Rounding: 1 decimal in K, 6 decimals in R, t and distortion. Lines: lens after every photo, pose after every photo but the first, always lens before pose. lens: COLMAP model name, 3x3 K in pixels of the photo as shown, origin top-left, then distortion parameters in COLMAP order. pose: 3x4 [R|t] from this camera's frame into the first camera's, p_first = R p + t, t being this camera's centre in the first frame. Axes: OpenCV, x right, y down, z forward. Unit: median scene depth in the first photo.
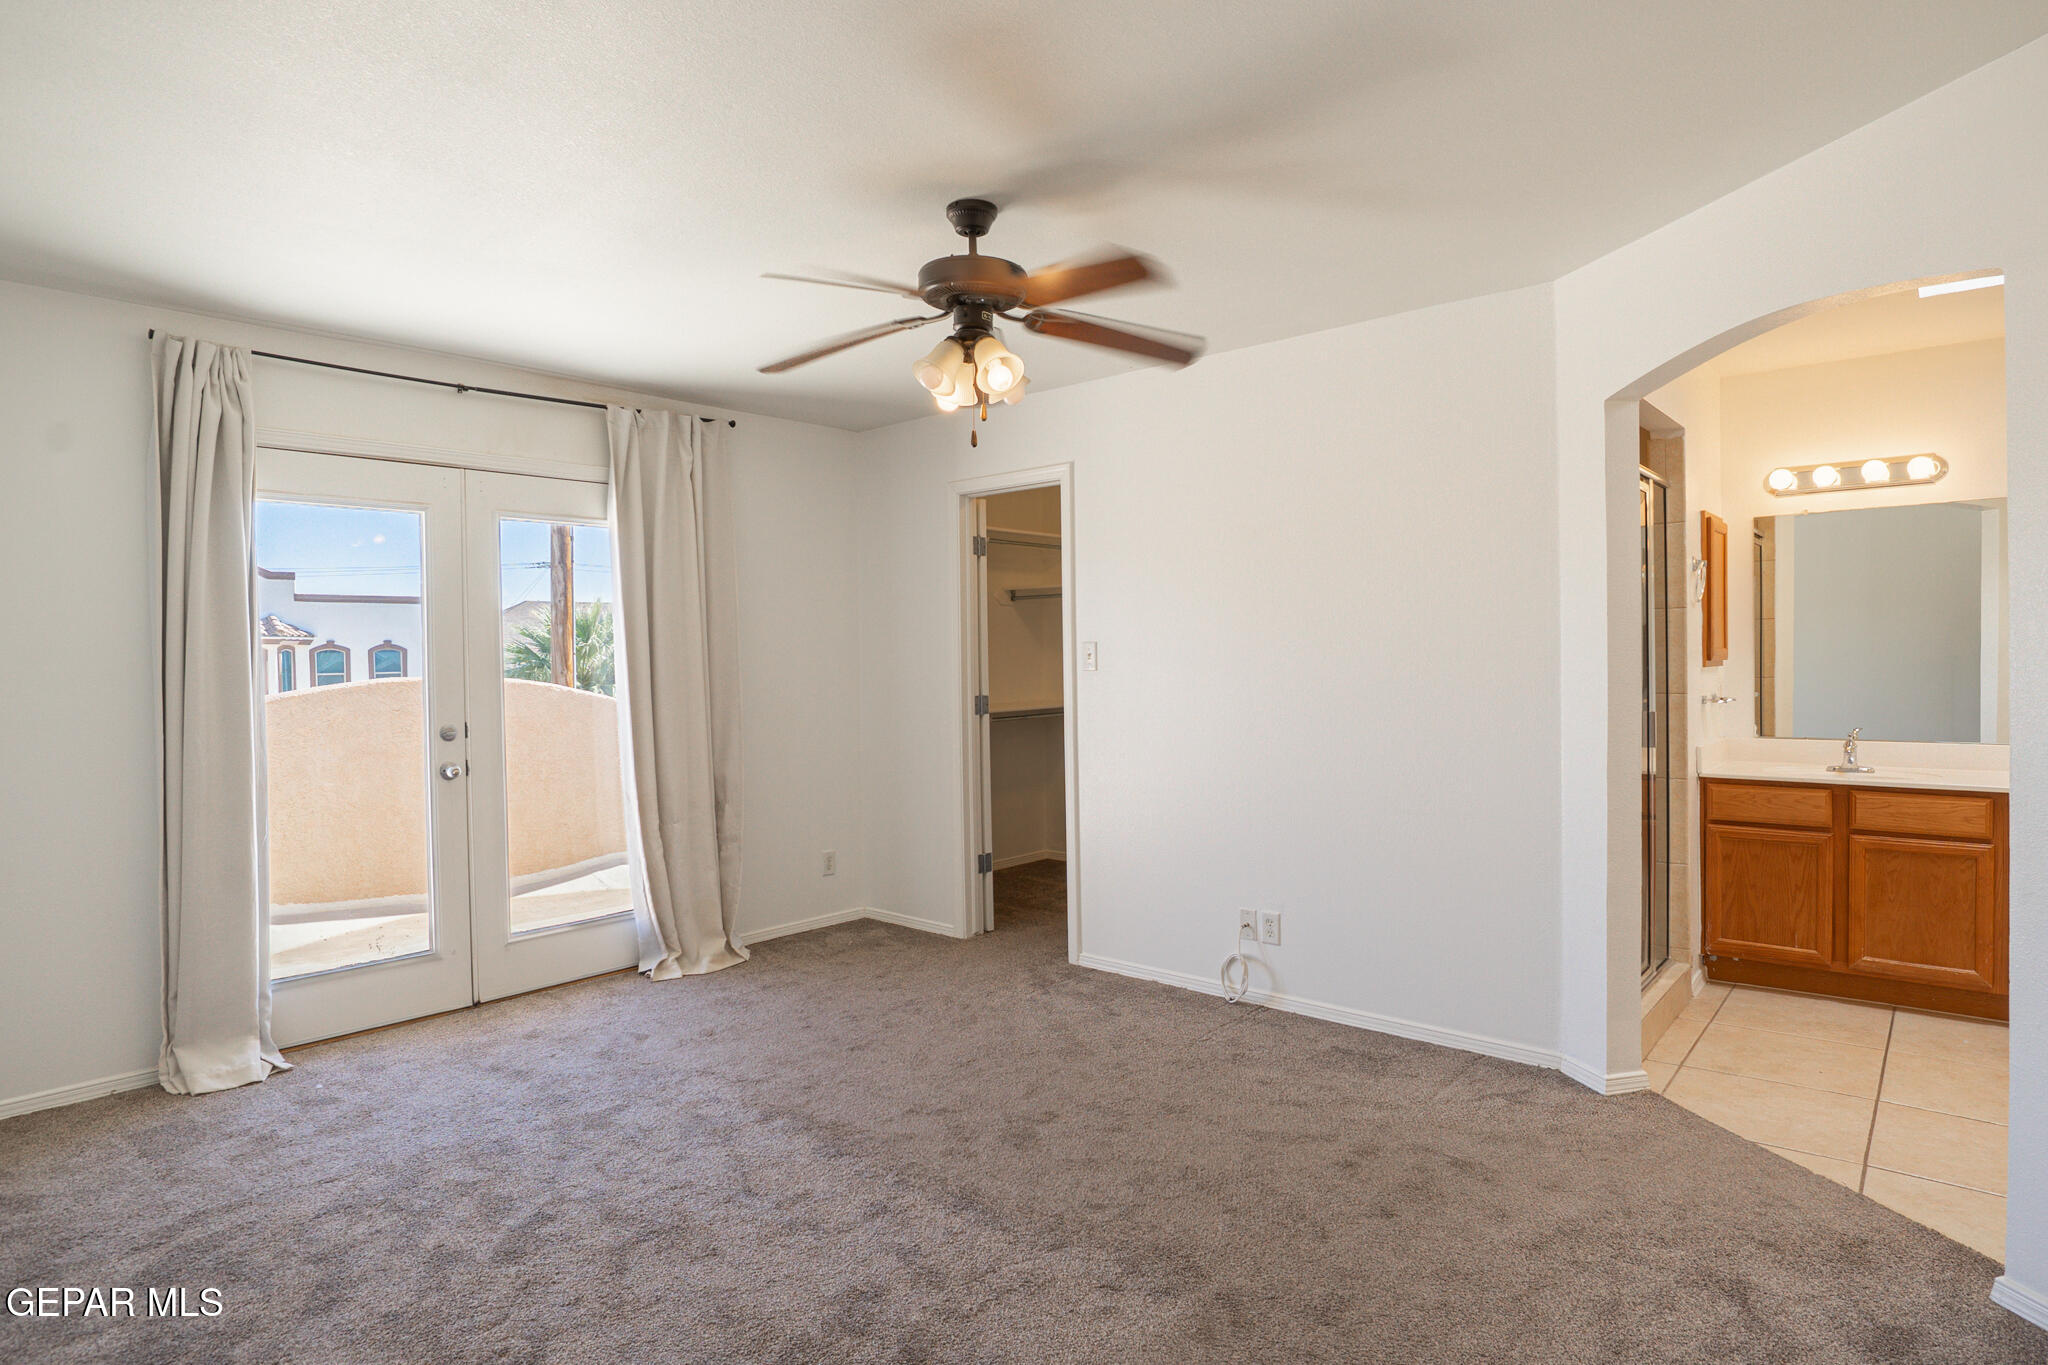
lens RADIAL K [[1107.9, 0, 1035.3], [0, 1107.9, 673.9], [0, 0, 1]] dist [-0.050146, 0.015896]
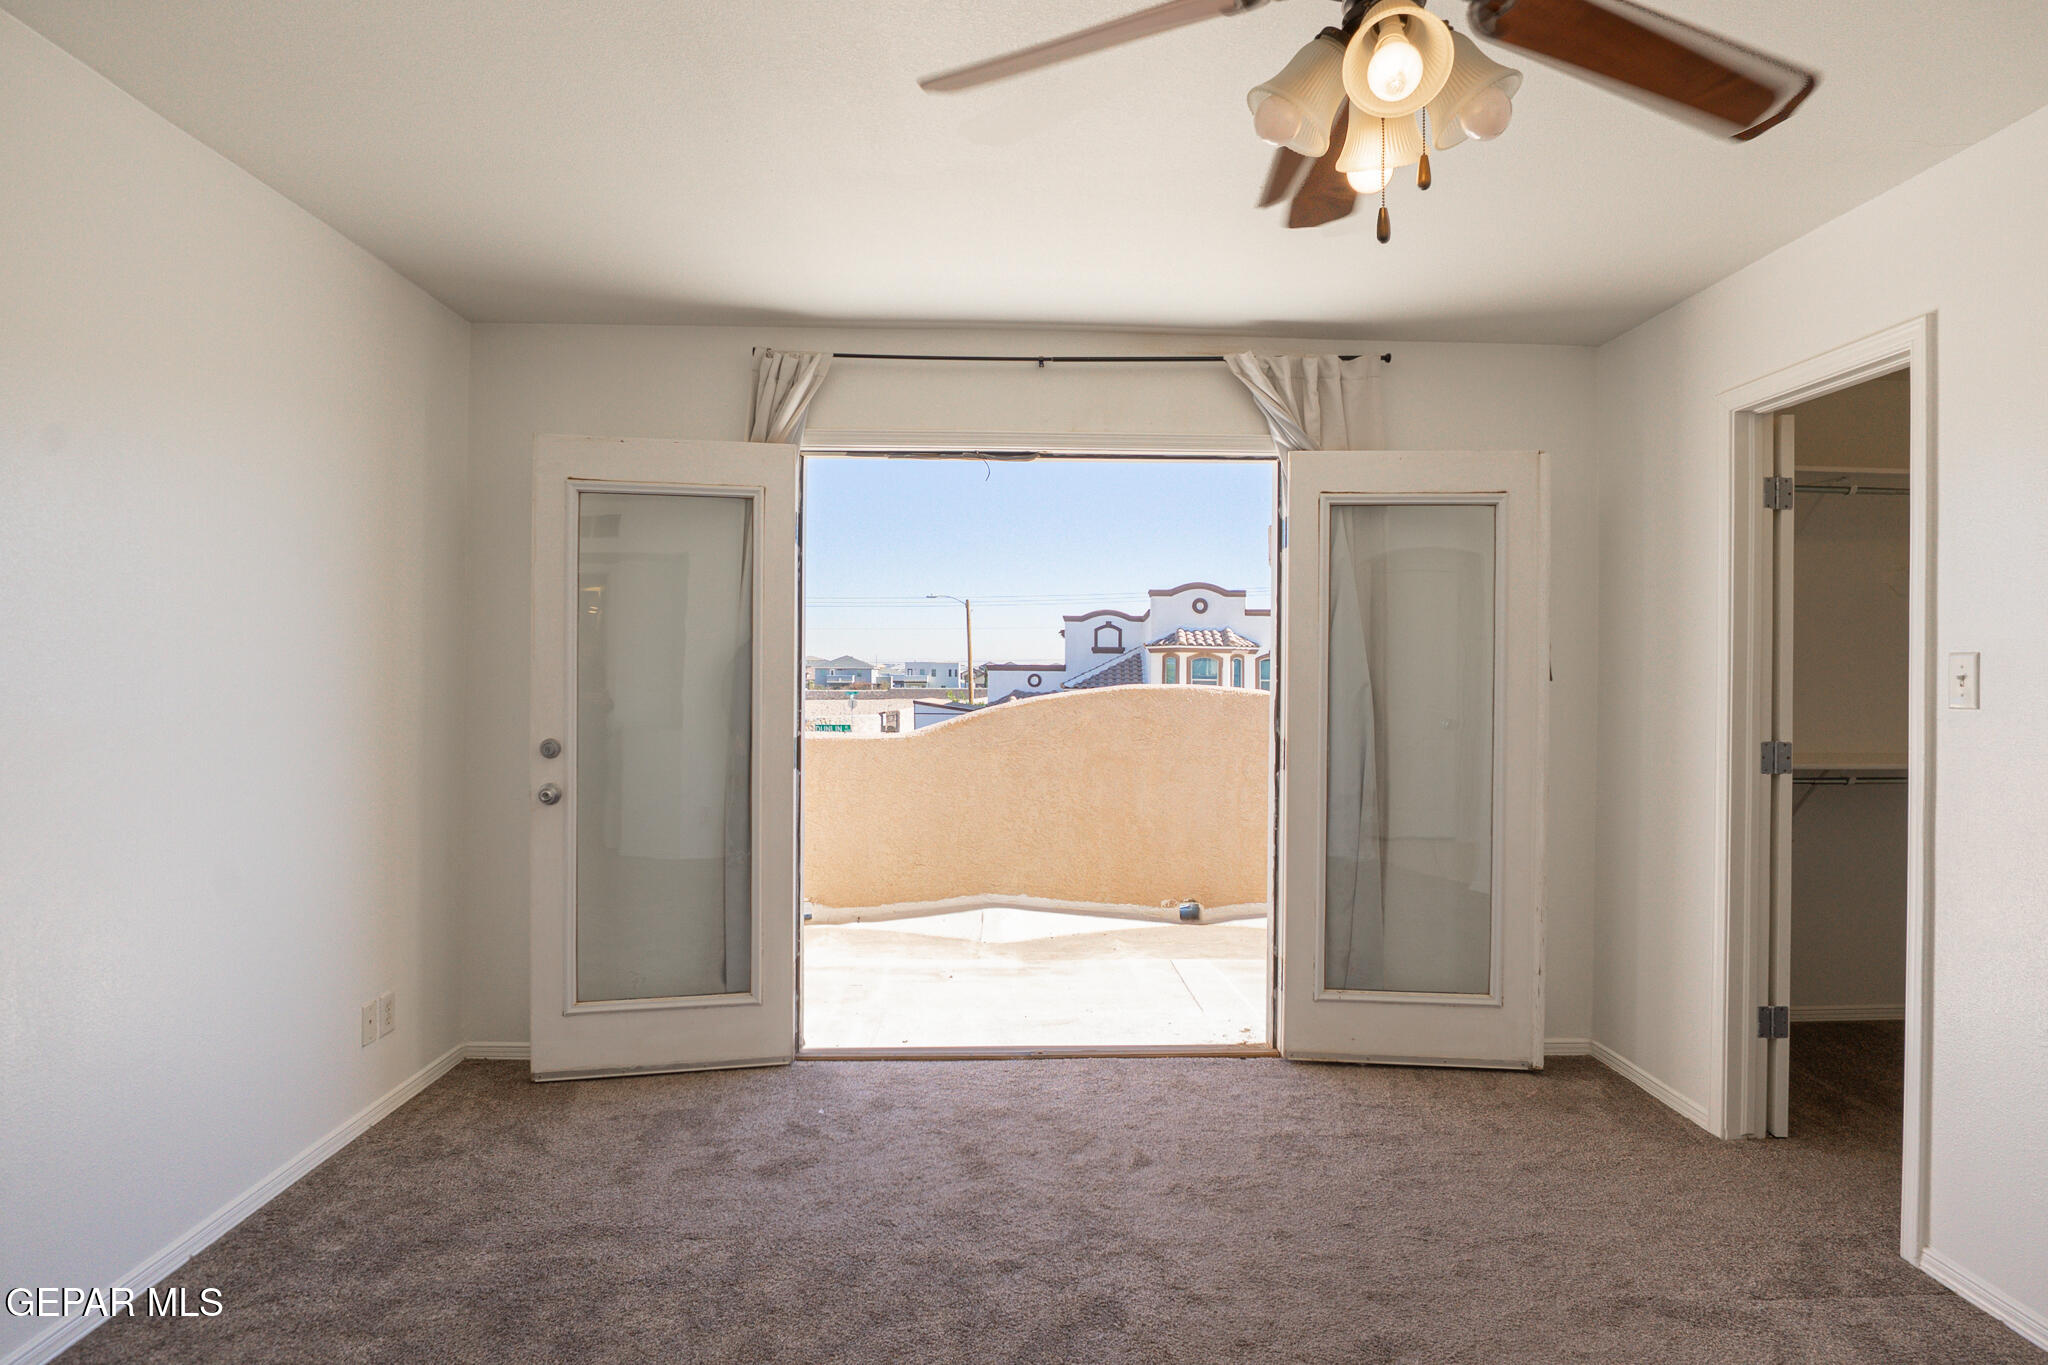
lens RADIAL K [[1107.9, 0, 1035.3], [0, 1107.9, 673.9], [0, 0, 1]] dist [-0.050146, 0.015896]
pose [[0.686181, 0.022246, -0.727091, 0.113081], [-0.030864, 0.999523, 0.001455, -0.006831], [0.726776, 0.021443, 0.686540, 0.333196]]
